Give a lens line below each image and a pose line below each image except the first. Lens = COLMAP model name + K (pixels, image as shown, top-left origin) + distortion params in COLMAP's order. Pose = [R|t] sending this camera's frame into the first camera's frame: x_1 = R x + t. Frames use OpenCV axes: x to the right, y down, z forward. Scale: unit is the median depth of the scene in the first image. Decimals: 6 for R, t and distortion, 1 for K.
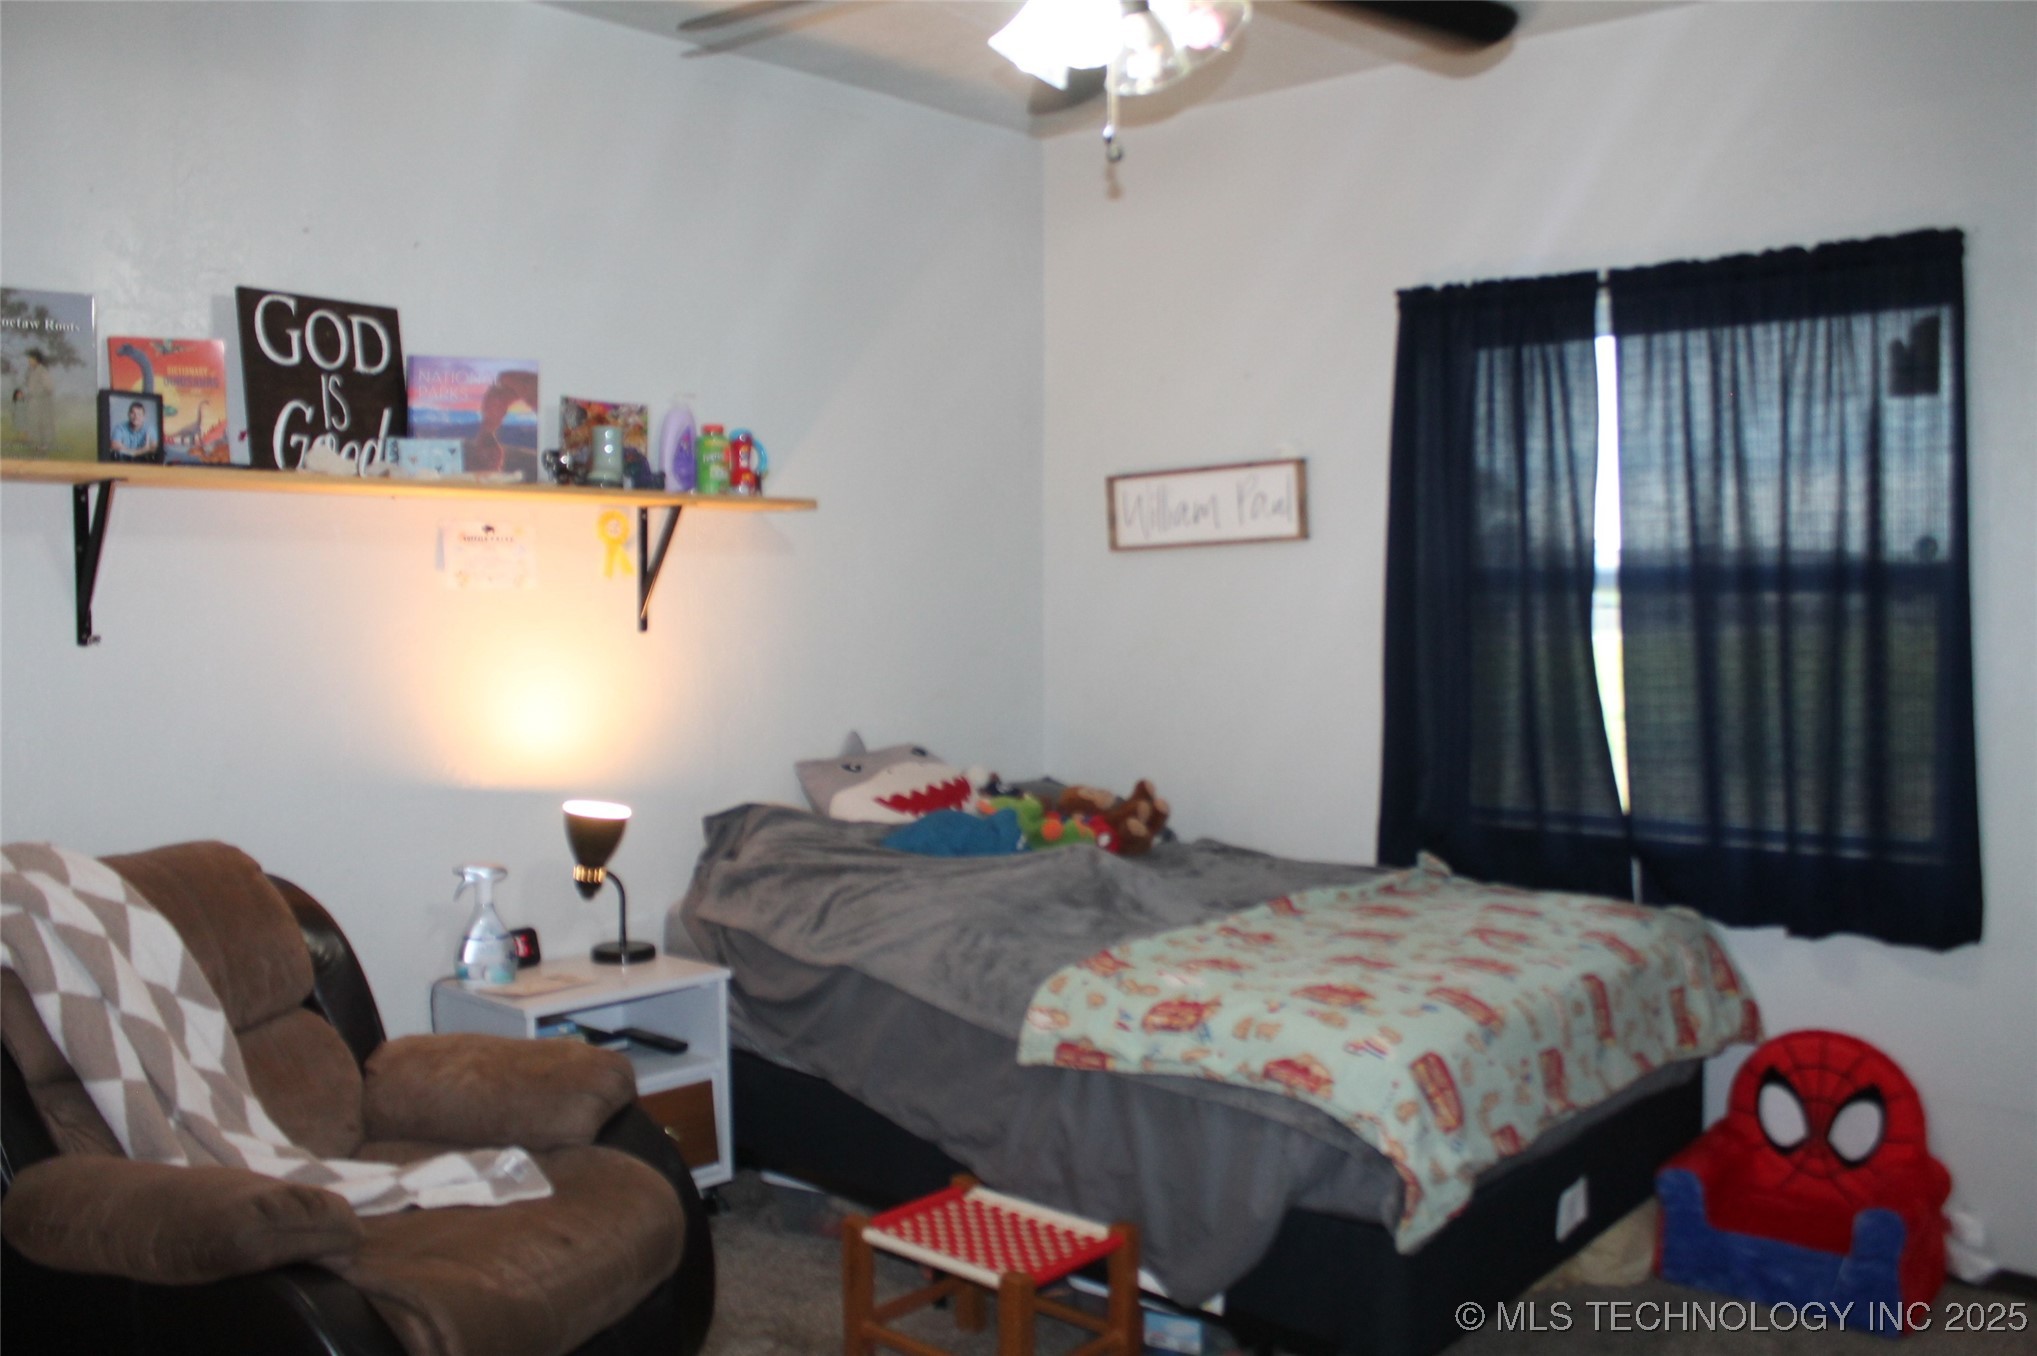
lens RADIAL K [[1798.1, 0, 1028.6], [0, 1798.1, 676.5], [0, 0, 1]] dist [-0.152746, 0.134824]
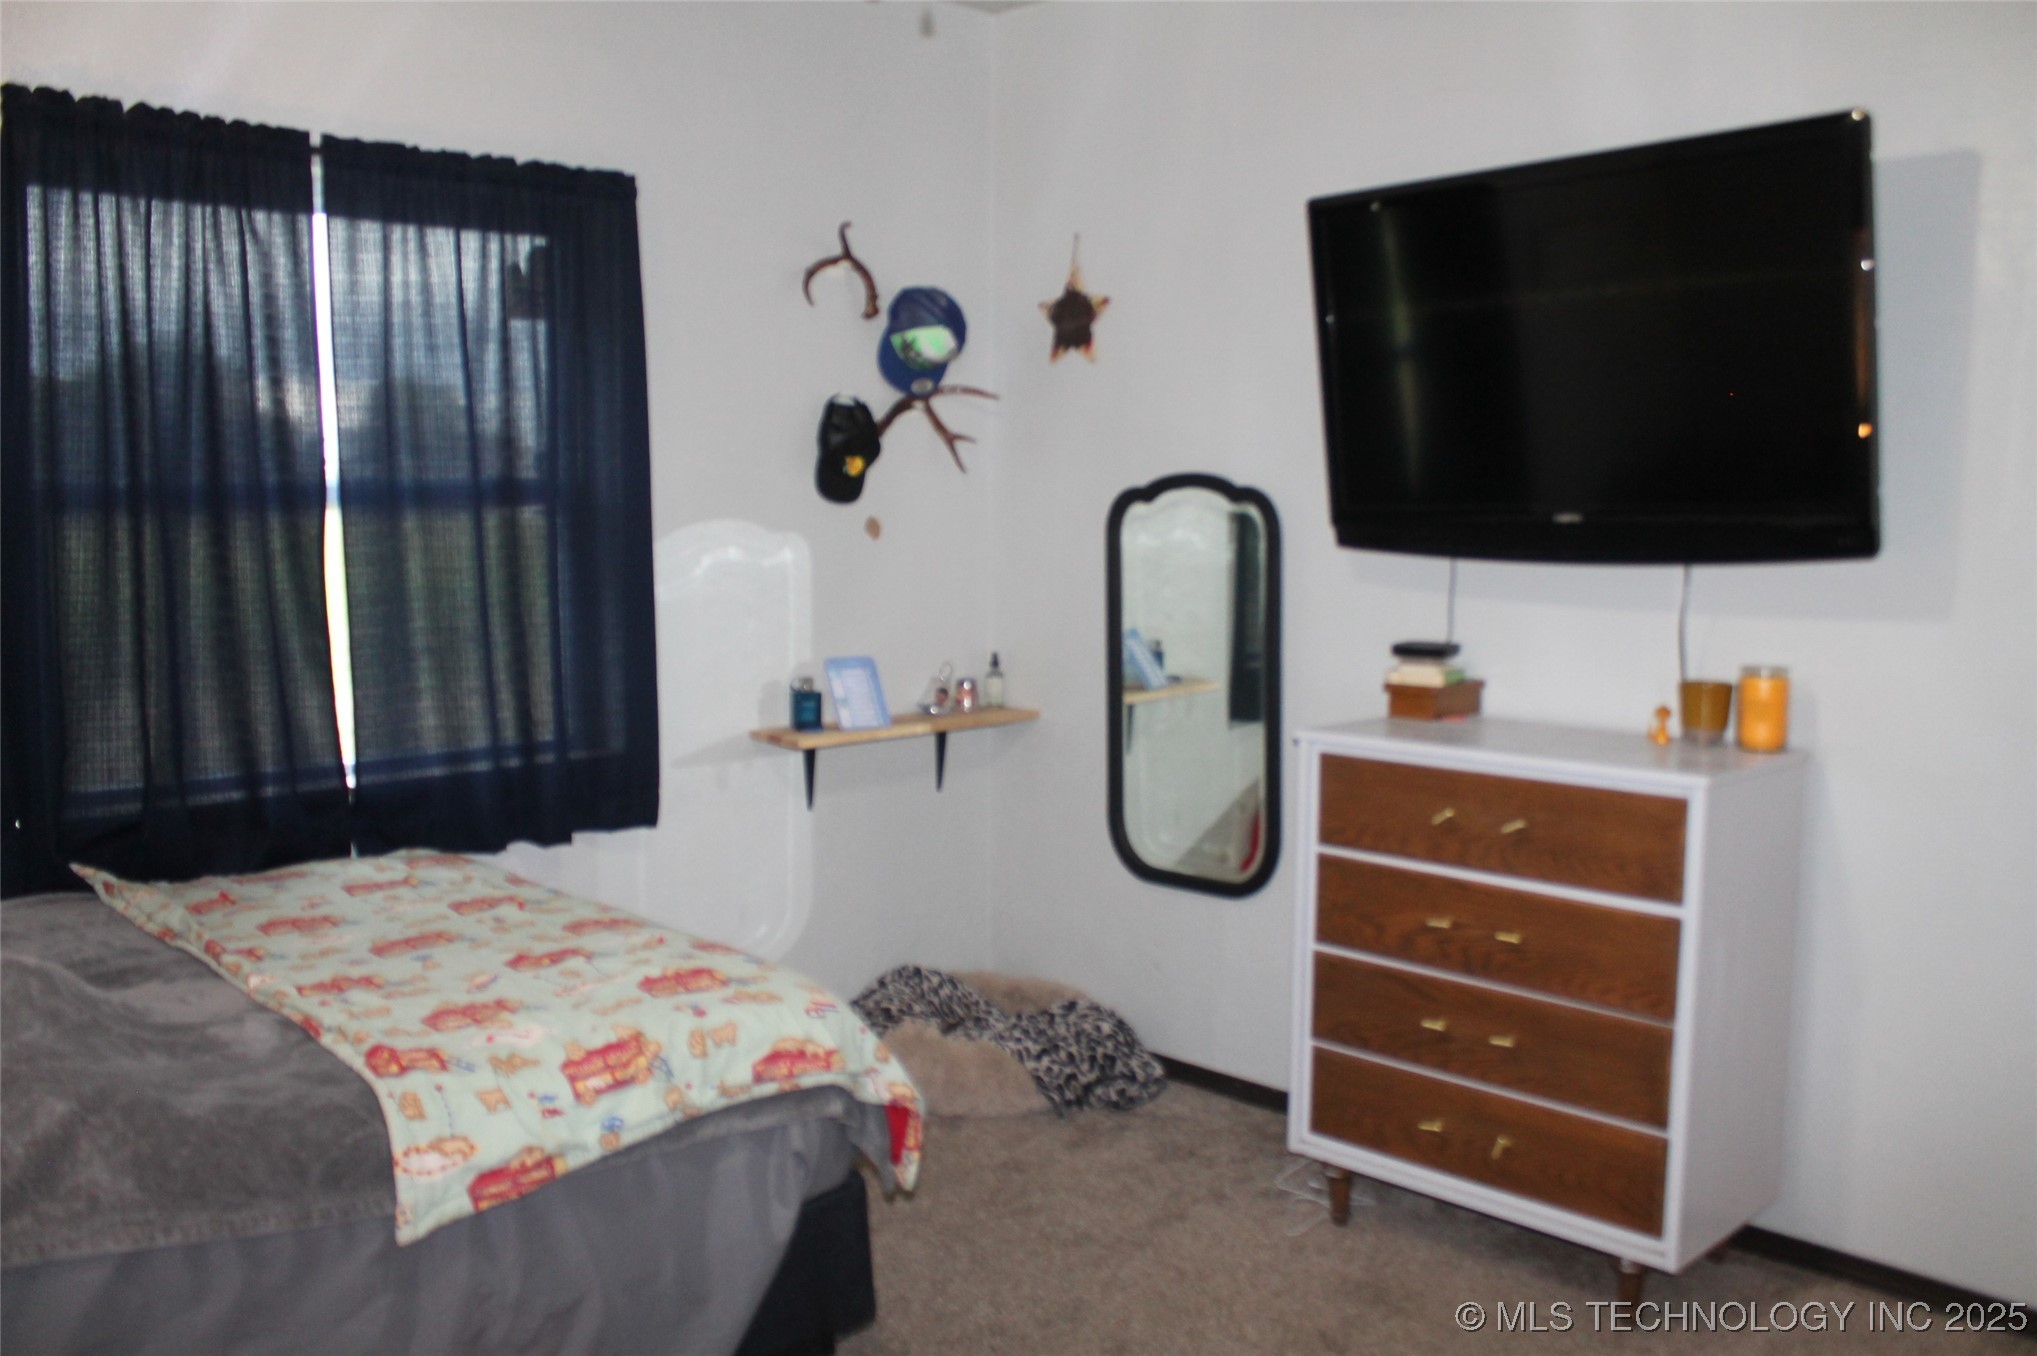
lens RADIAL K [[1798.1, 0, 1028.6], [0, 1798.1, 676.5], [0, 0, 1]] dist [-0.152746, 0.134824]
pose [[0.011504, -0.102342, 0.994683, -0.572481], [0.043421, 0.993861, 0.101755, -0.042244], [-0.998991, 0.042020, 0.015877, 0.692447]]
